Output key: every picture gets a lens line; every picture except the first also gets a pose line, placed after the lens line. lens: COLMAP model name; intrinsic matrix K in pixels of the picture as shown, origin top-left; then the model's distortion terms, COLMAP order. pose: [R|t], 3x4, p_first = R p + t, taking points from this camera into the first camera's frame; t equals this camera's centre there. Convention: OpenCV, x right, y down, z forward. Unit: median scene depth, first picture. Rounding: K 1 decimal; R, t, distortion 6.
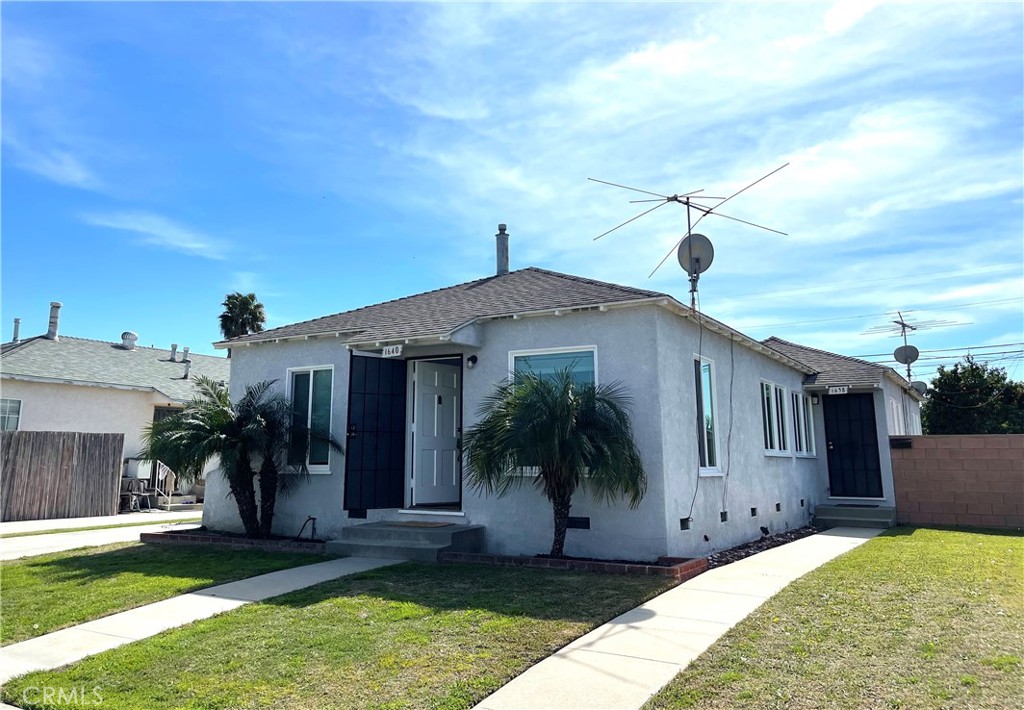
lens RADIAL K [[824.0, 0, 488.0], [0, 824.0, 289.2], [0, 0, 1]] dist [0.054950, -0.011749]
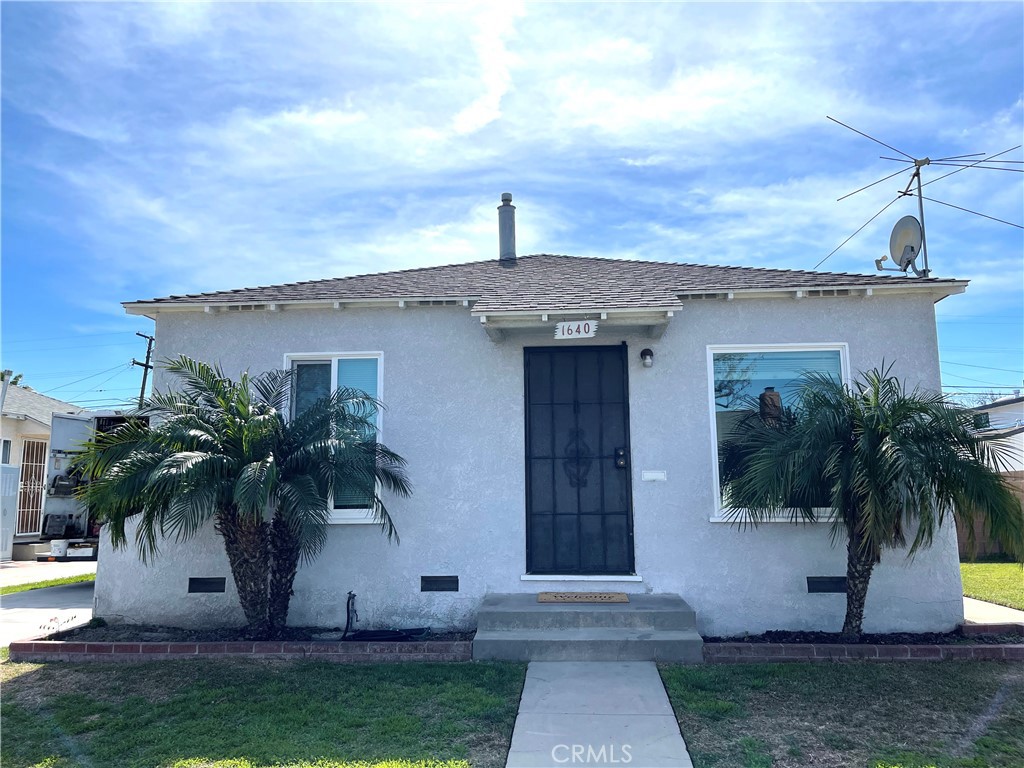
lens RADIAL K [[753.7, 0, 506.6], [0, 753.7, 369.1], [0, 0, 1]] dist [0.026205, -0.001348]
pose [[0.887686, 0.064390, 0.455925, -0.397443], [-0.083562, 0.996260, 0.021994, 0.091284], [-0.452803, -0.057622, 0.889747, 0.481371]]
